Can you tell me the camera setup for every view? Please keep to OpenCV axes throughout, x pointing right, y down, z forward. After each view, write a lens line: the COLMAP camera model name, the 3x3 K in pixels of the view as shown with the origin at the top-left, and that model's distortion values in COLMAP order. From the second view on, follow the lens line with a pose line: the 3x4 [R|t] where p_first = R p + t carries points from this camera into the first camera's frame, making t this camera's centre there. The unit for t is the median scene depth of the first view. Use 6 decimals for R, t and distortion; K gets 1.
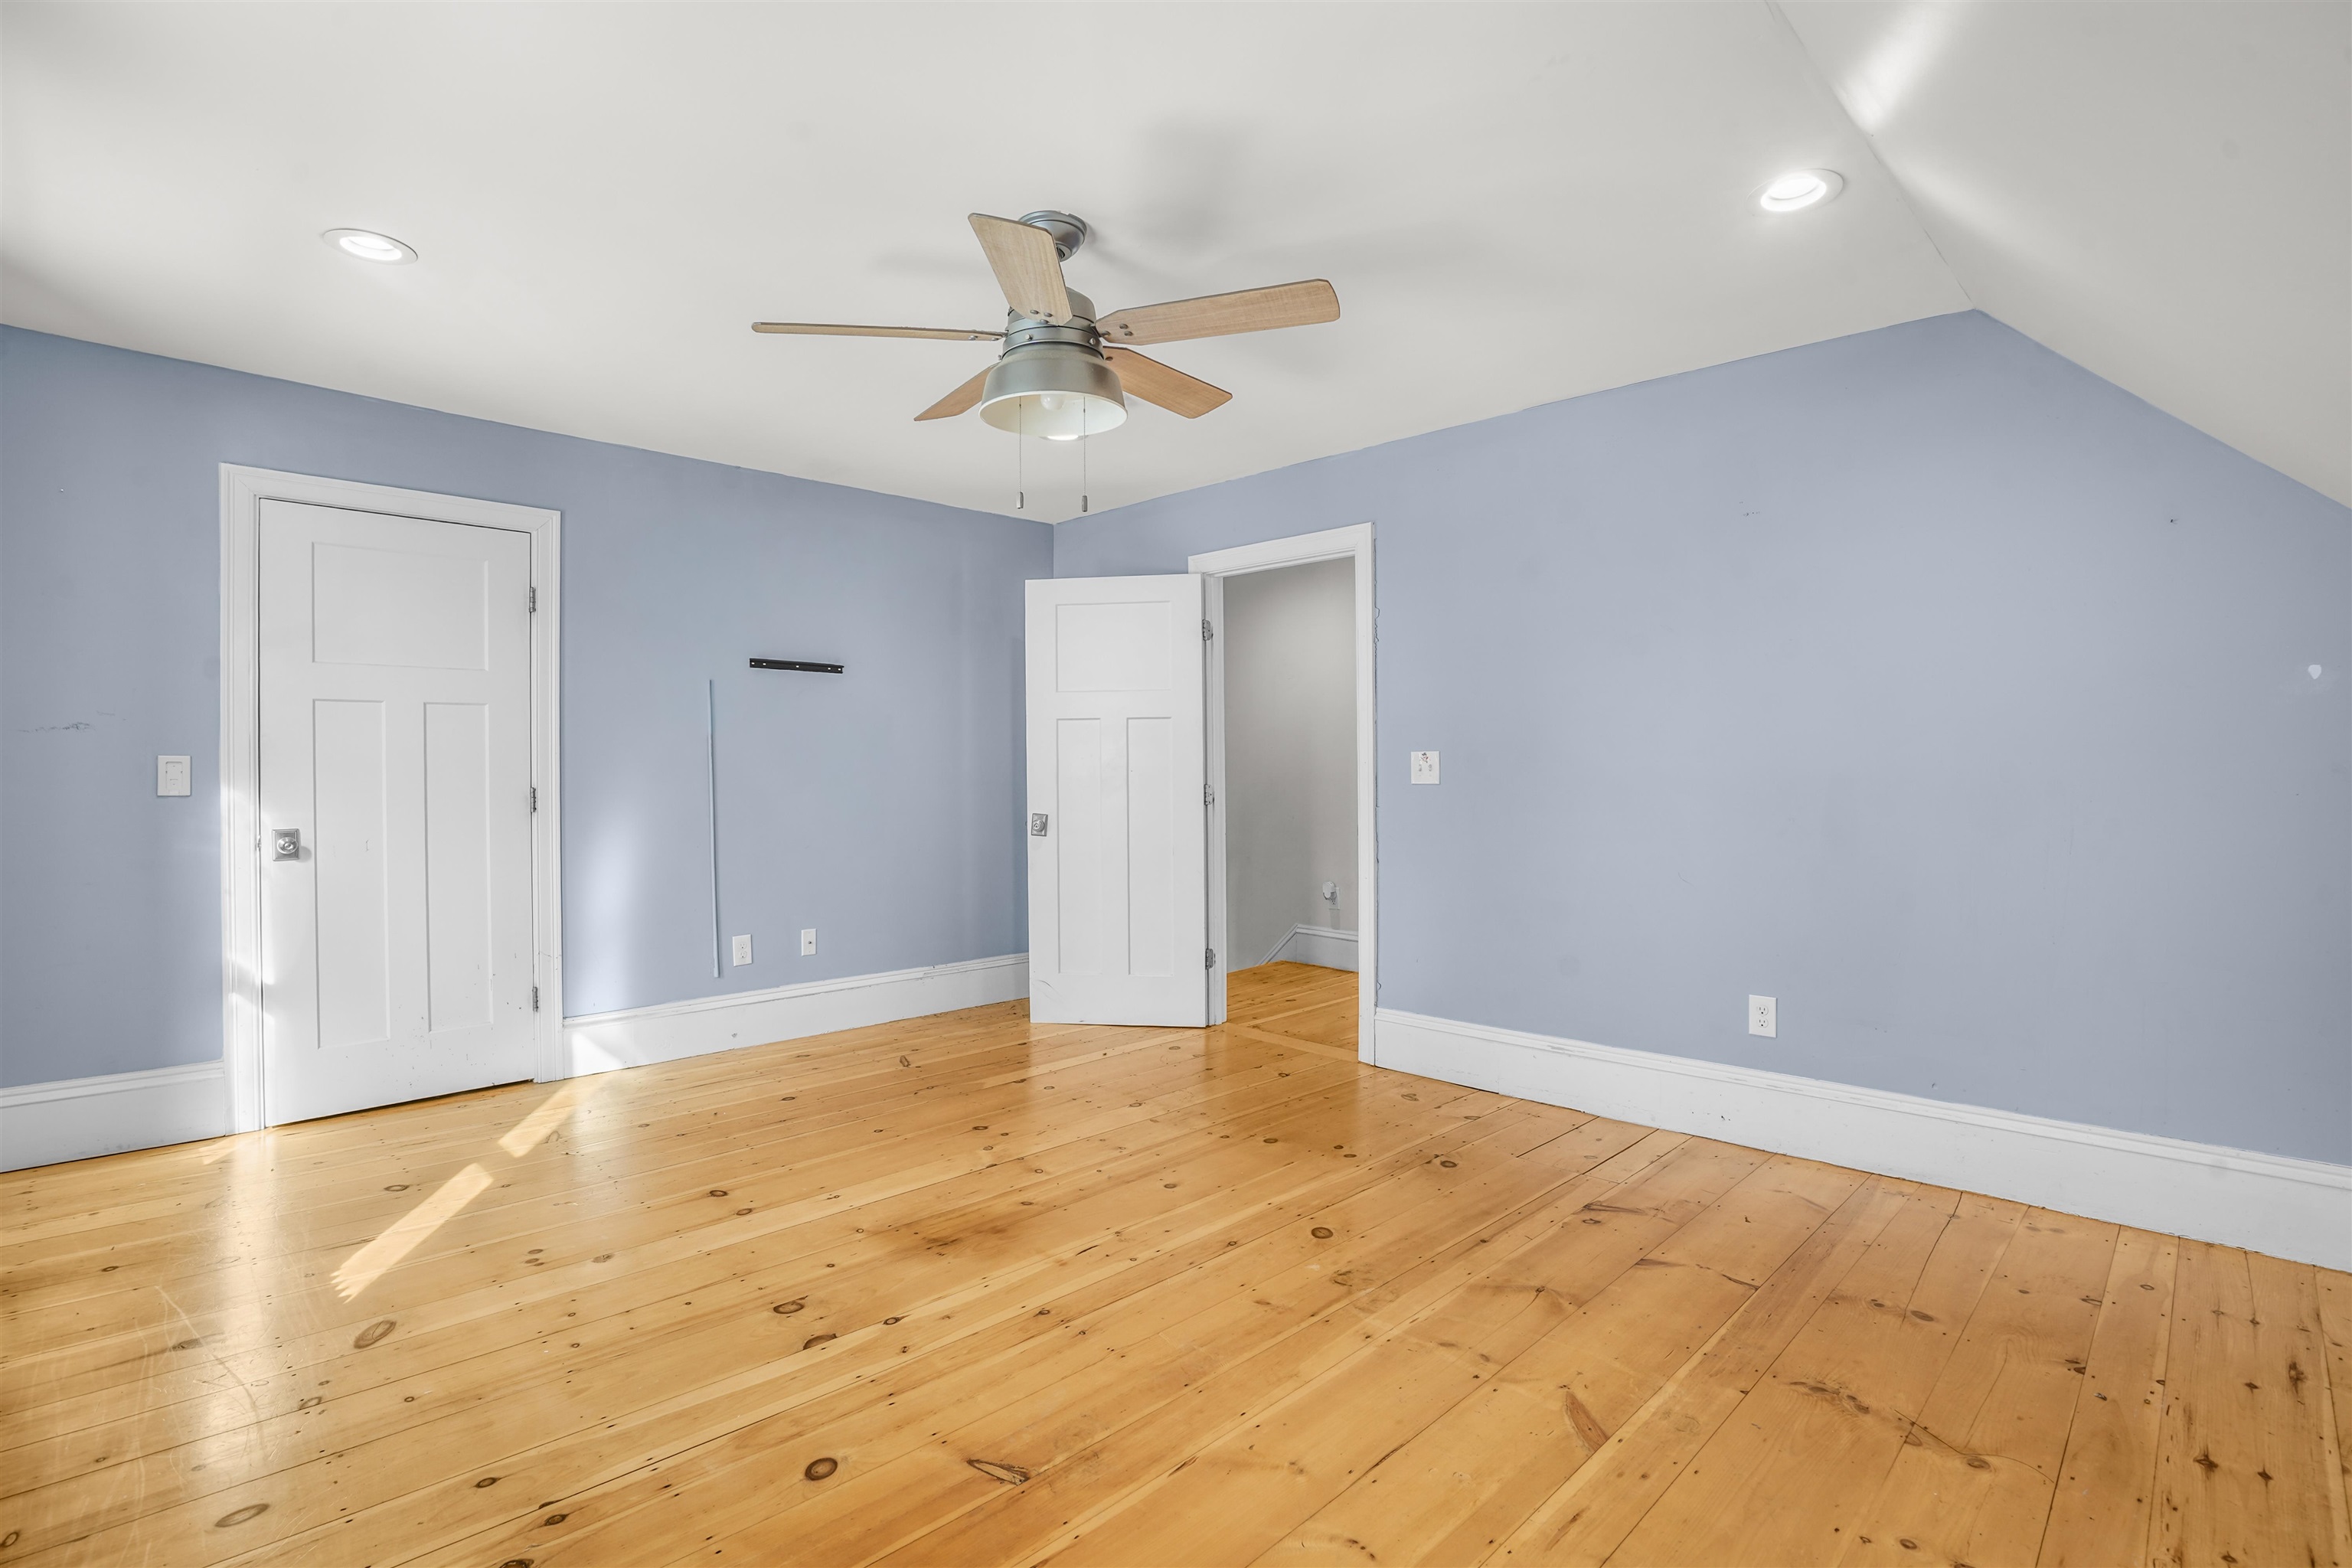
lens RADIAL K [[1103.0, 0, 1178.5], [0, 1103.0, 773.1], [0, 0, 1]] dist [-0.028254, 0.000734]
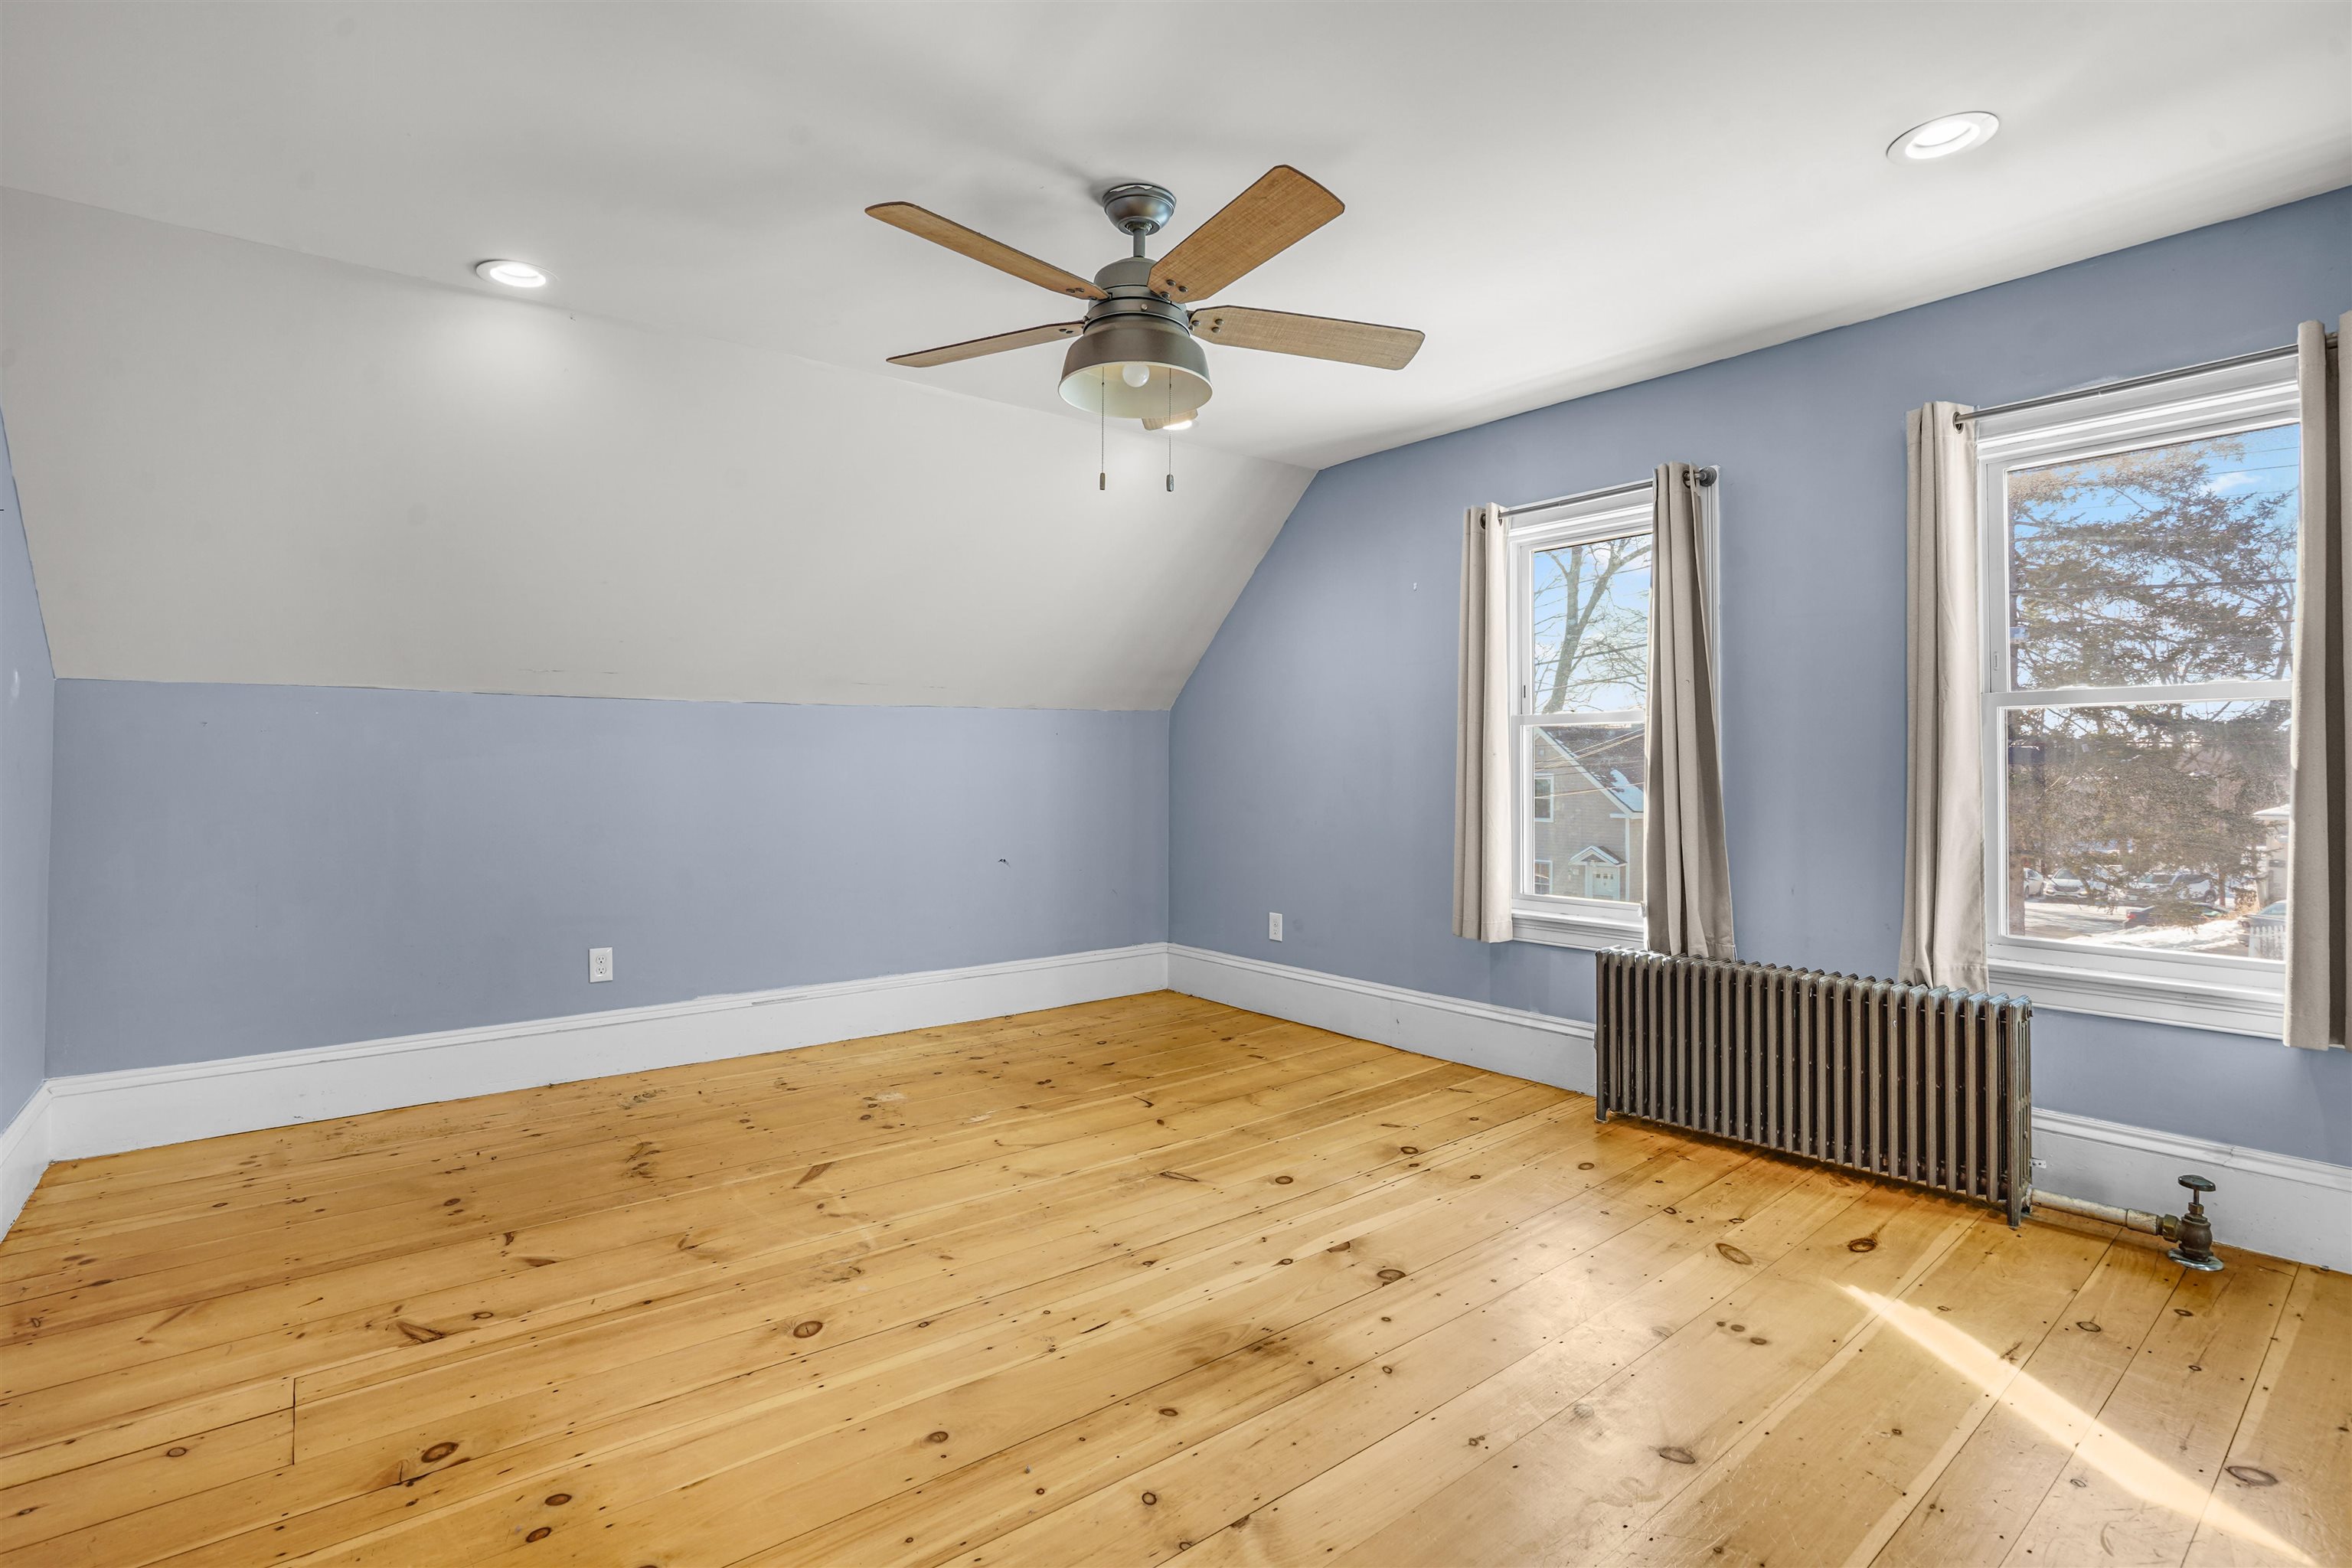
lens RADIAL K [[1103.0, 0, 1178.5], [0, 1103.0, 773.1], [0, 0, 1]] dist [-0.028254, 0.000734]
pose [[-0.993991, 0.002446, 0.109435, -0.251411], [0.003369, 0.999960, 0.008254, 0.000468], [-0.109410, 0.008573, -0.993960, 1.911993]]
